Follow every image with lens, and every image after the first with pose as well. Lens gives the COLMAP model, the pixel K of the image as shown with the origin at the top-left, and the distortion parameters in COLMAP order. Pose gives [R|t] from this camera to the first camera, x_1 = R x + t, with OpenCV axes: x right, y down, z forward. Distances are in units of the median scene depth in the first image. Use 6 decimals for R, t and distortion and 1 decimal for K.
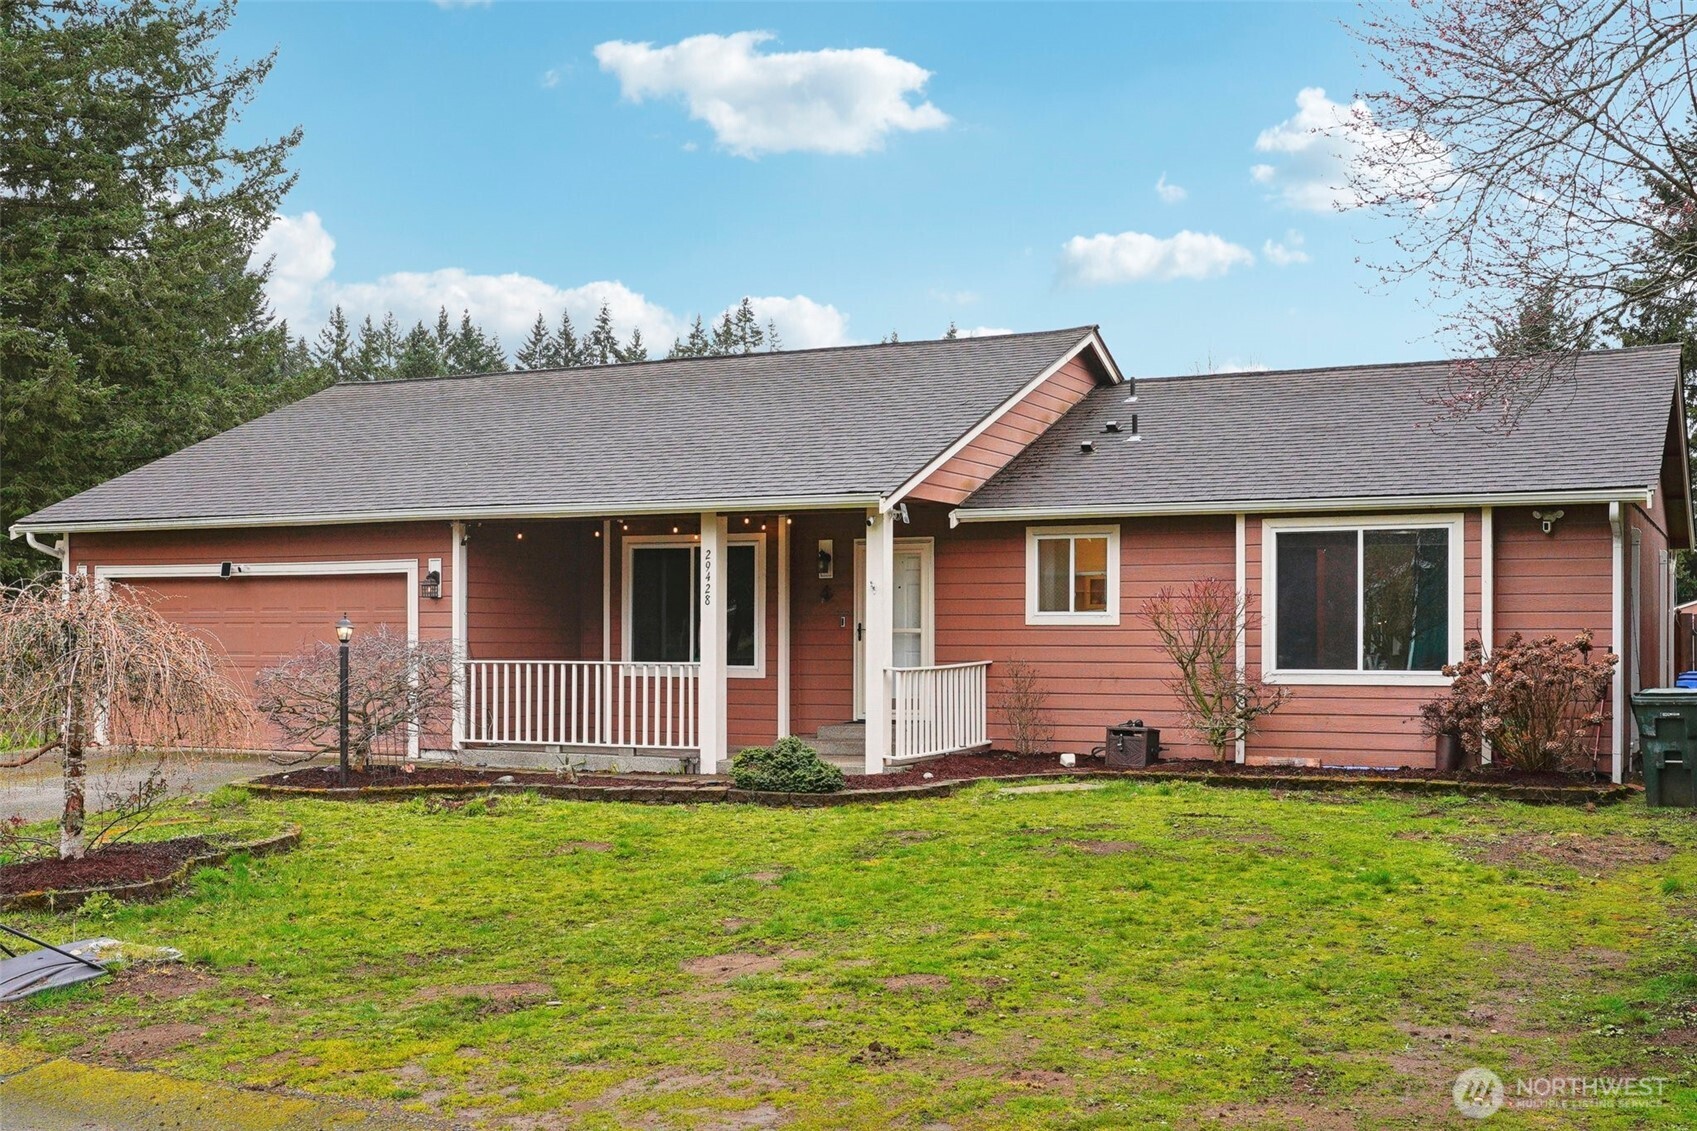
lens RADIAL K [[1809.0, 0, 849.9], [0, 1809.0, 632.7], [0, 0, 1]] dist [0.011507, 0.012427]
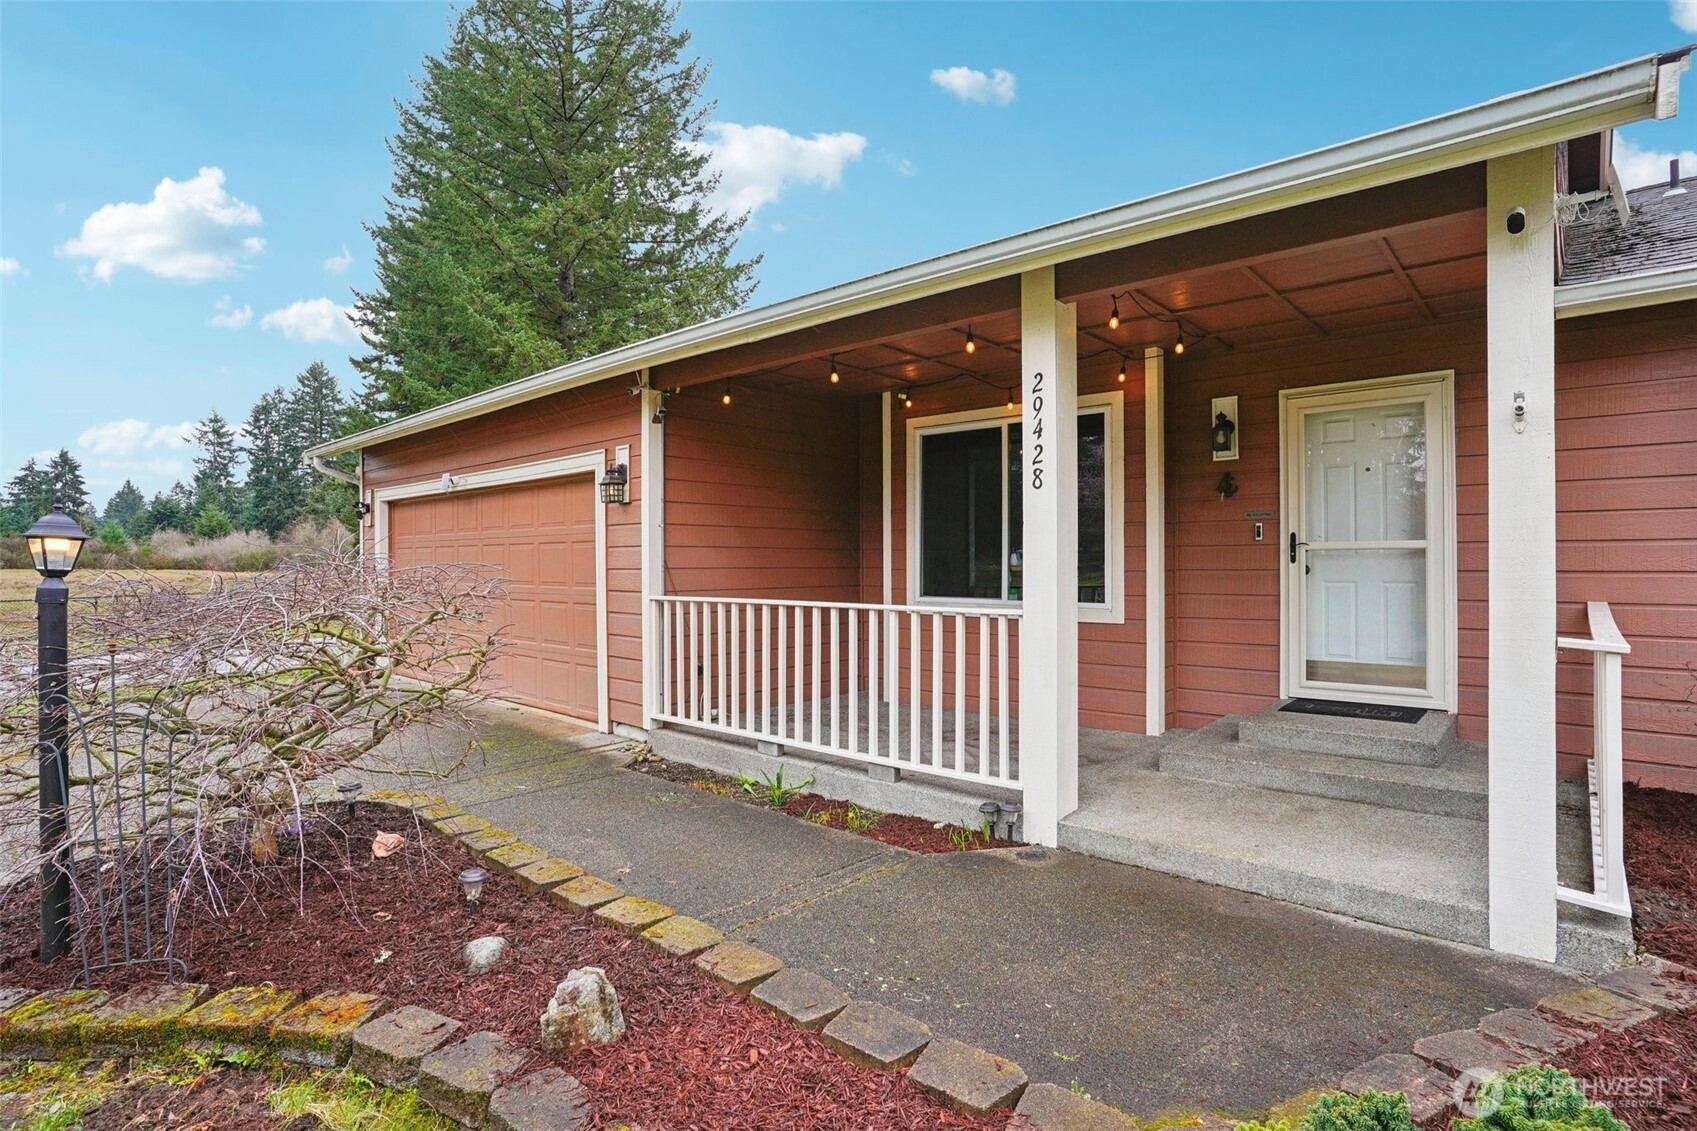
lens RADIAL K [[825.7, 0, 848.5], [0, 825.7, 565.5], [0, 0, 1]] dist [-0.069470, 0.000109]
pose [[0.962037, -0.004768, -0.272879, -0.063049], [0.006834, 0.999955, 0.006623, 0.002701], [0.272835, -0.008236, 0.962026, 0.726091]]
